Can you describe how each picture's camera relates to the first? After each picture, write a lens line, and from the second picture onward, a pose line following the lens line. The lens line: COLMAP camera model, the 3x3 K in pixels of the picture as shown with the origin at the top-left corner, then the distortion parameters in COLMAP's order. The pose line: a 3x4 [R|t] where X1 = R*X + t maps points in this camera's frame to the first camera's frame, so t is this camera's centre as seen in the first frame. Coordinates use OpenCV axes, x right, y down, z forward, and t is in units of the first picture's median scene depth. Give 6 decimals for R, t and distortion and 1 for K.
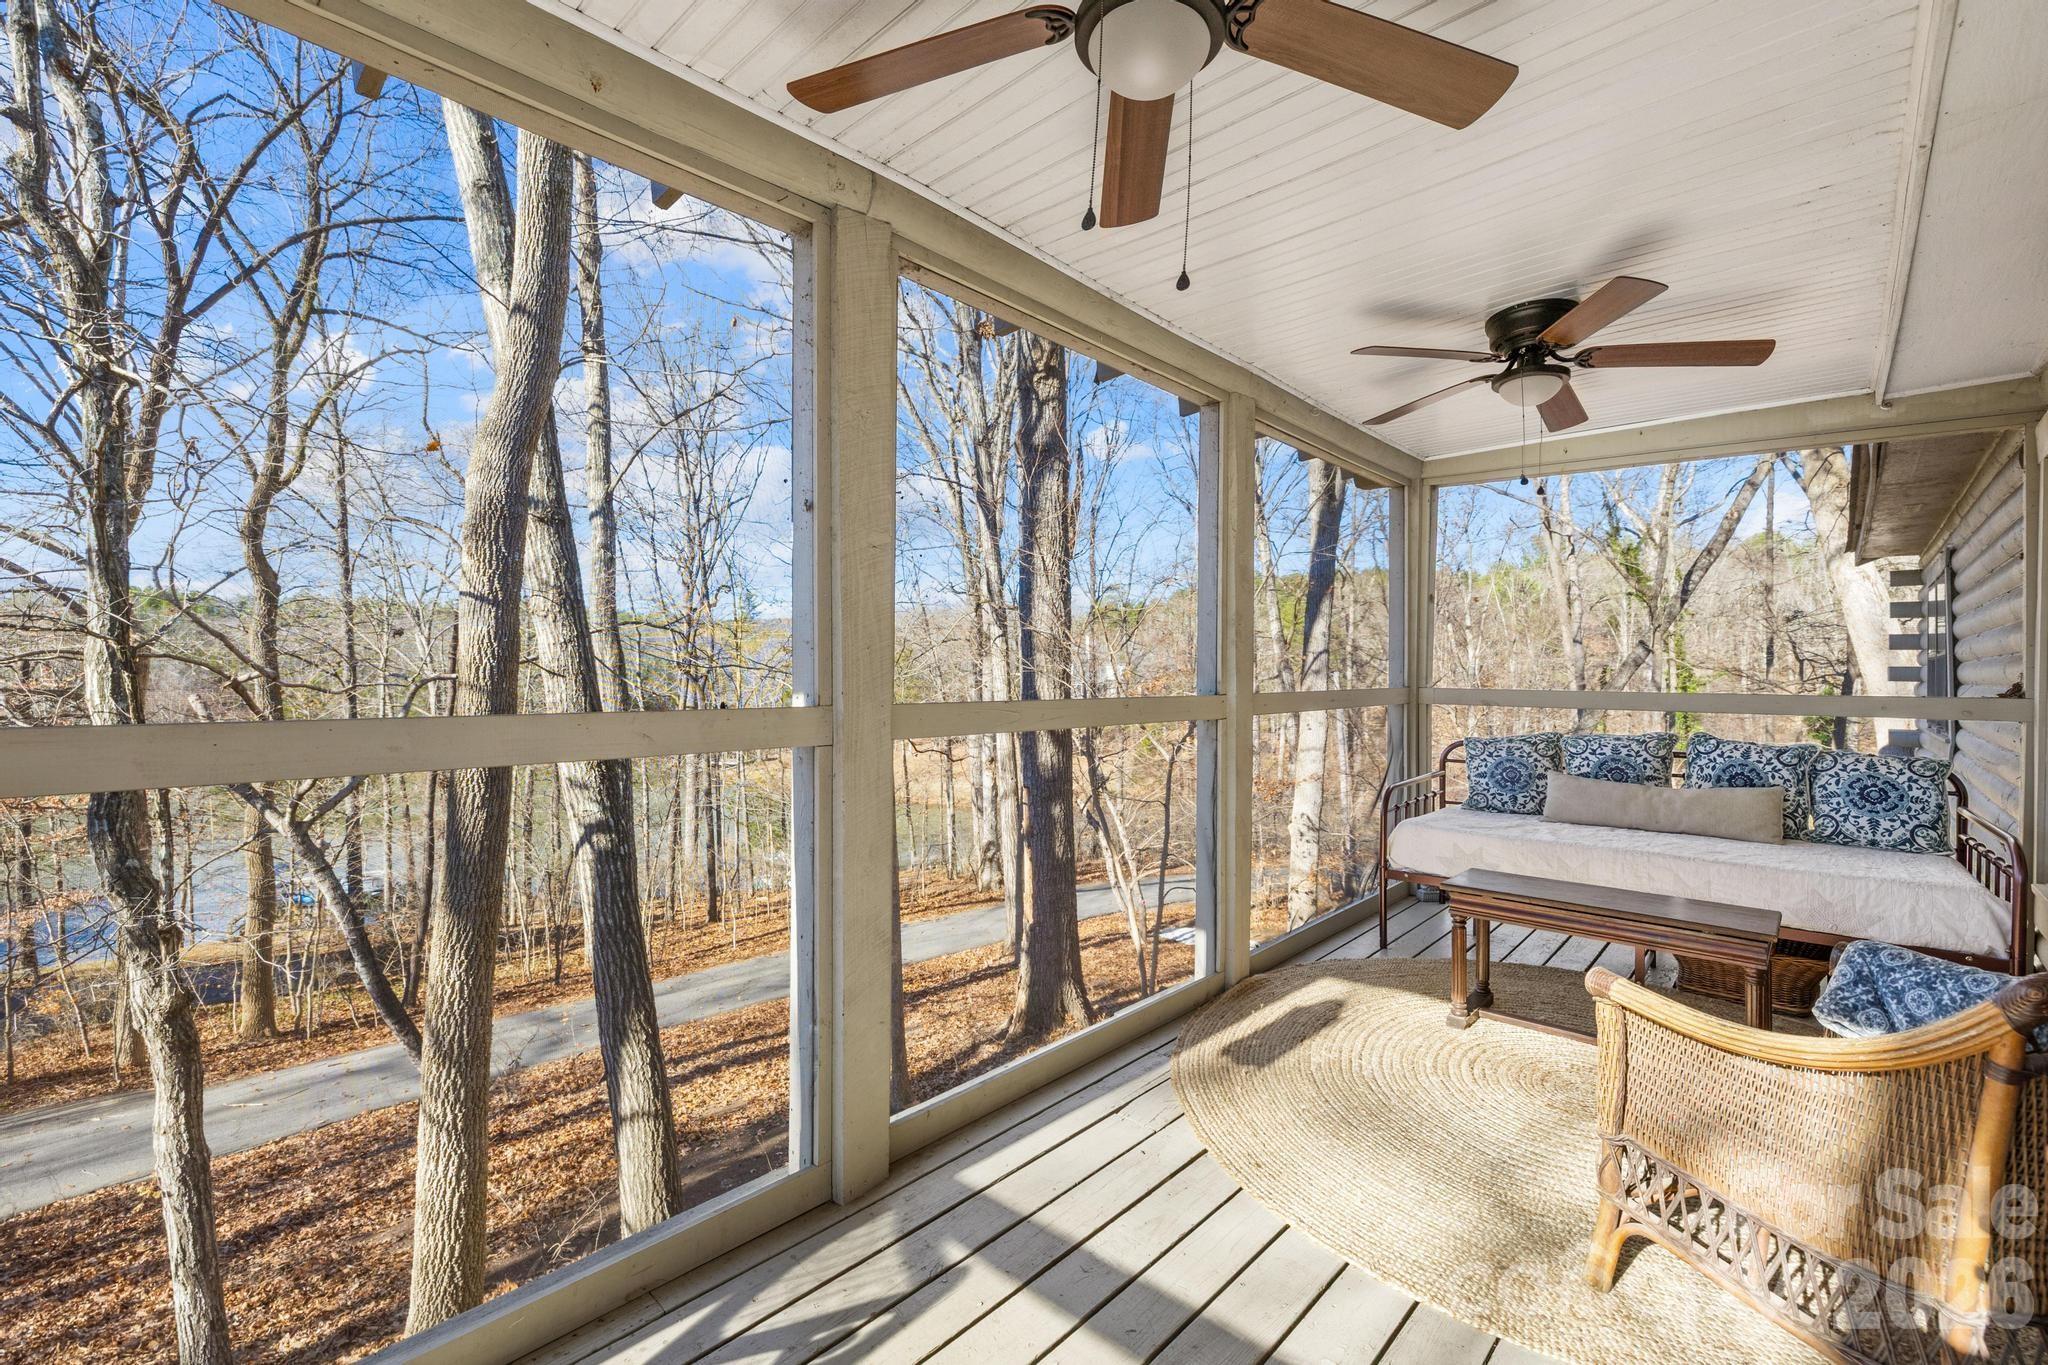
lens RADIAL K [[868.0, 0, 1024.0], [0, 868.0, 682.5], [0, 0, 1]] dist [0.000141, 0.000020]
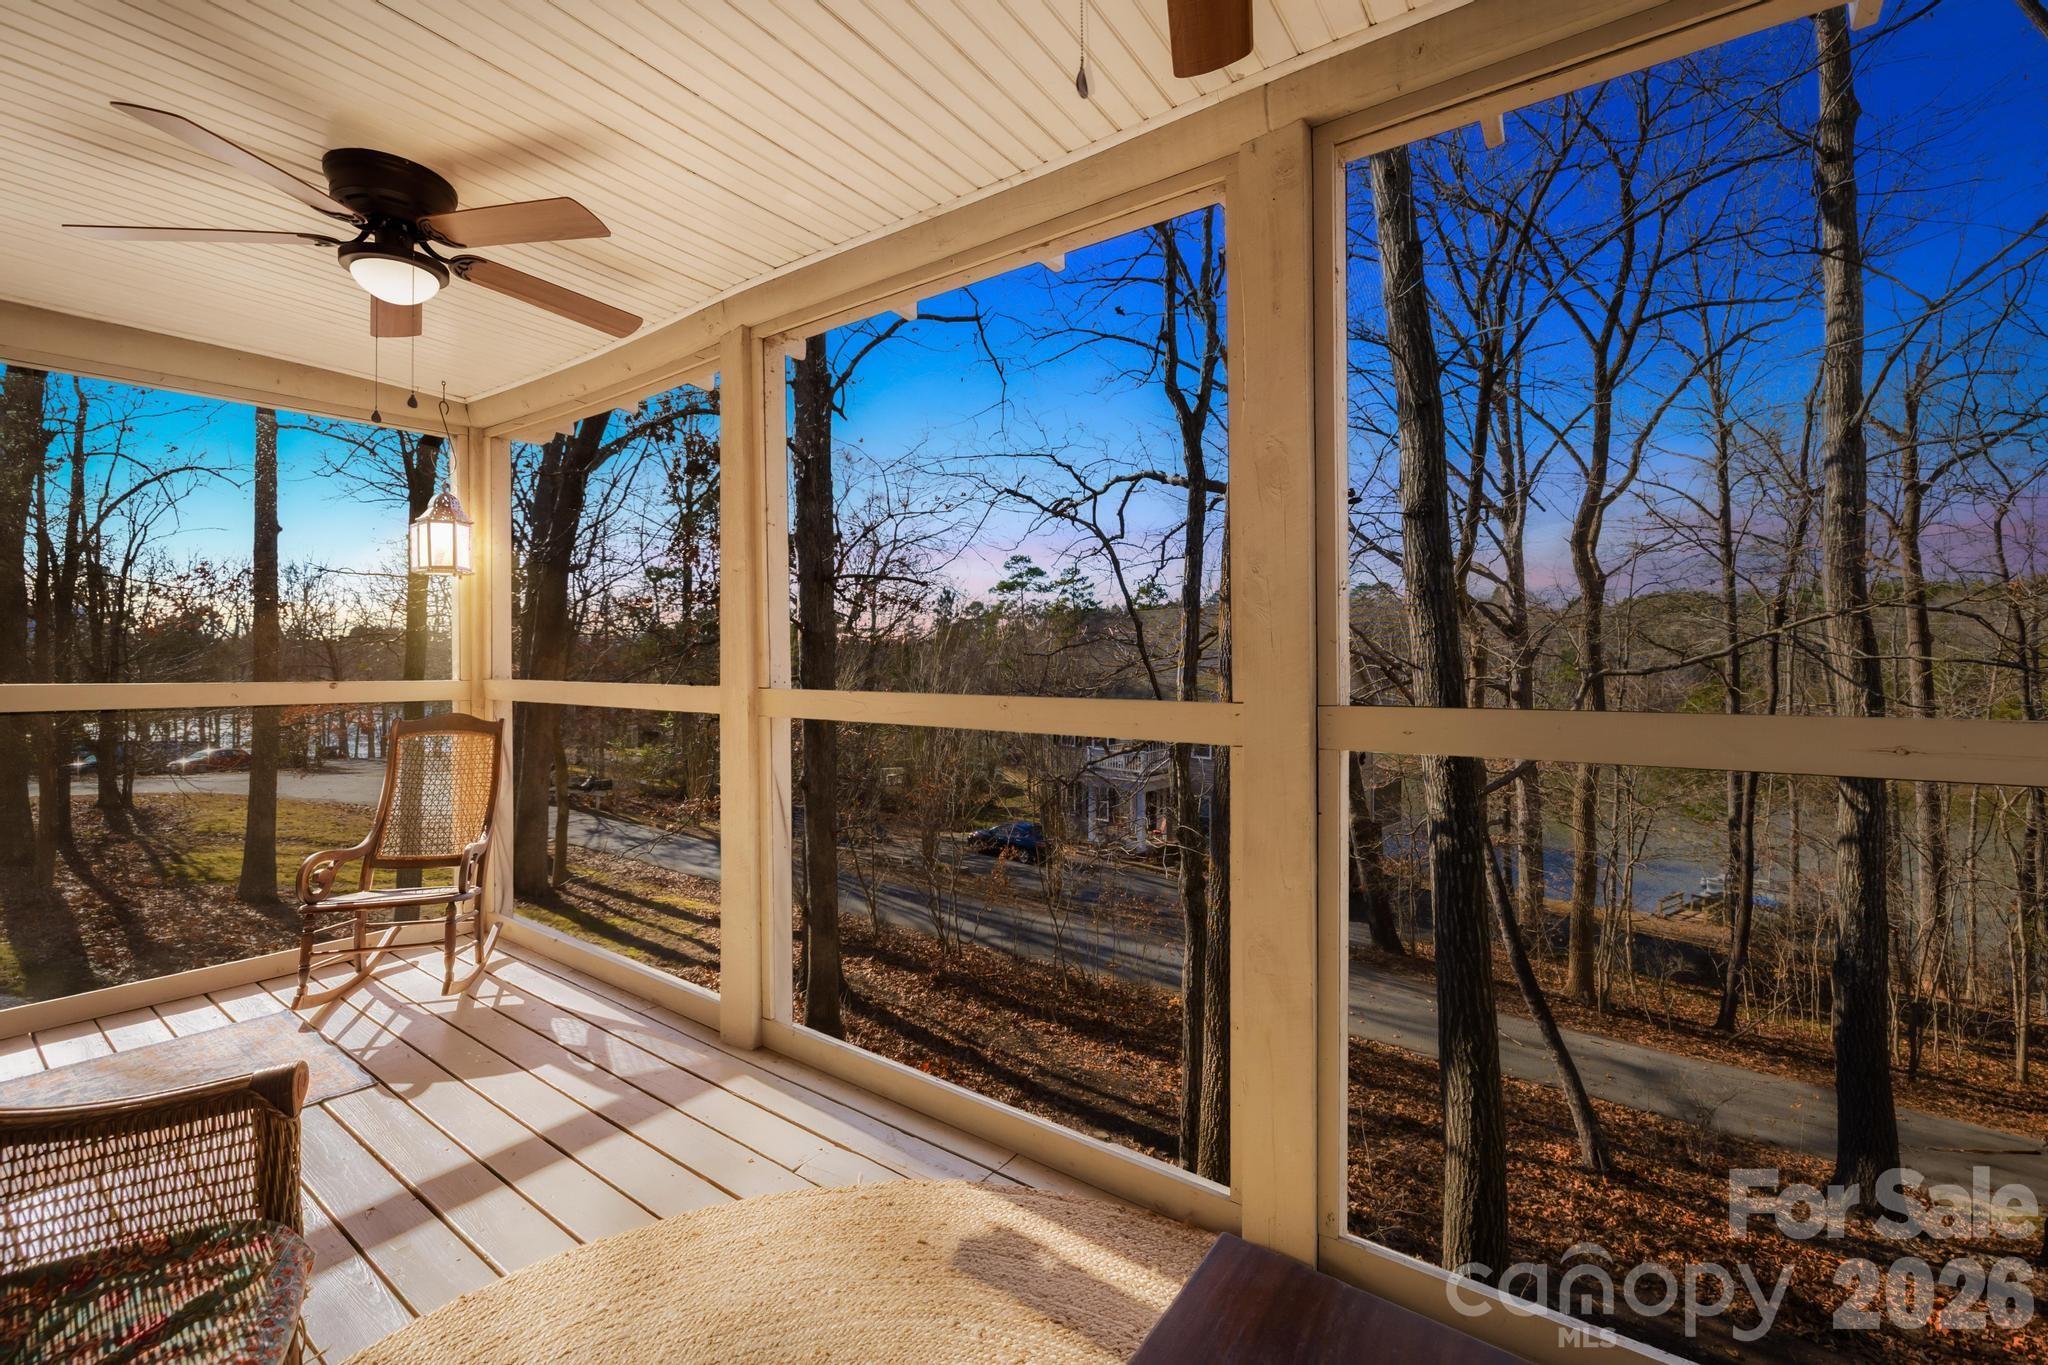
lens RADIAL K [[849.8, 0, 1024.0], [0, 849.8, 682.5], [0, 0, 1]] dist [-0.000083, -0.000044]
pose [[0.132778, 0.018663, -0.990970, 0.392363], [-0.006185, 0.999819, 0.018001, -0.009934], [0.991126, 0.003739, 0.132870, 0.406530]]
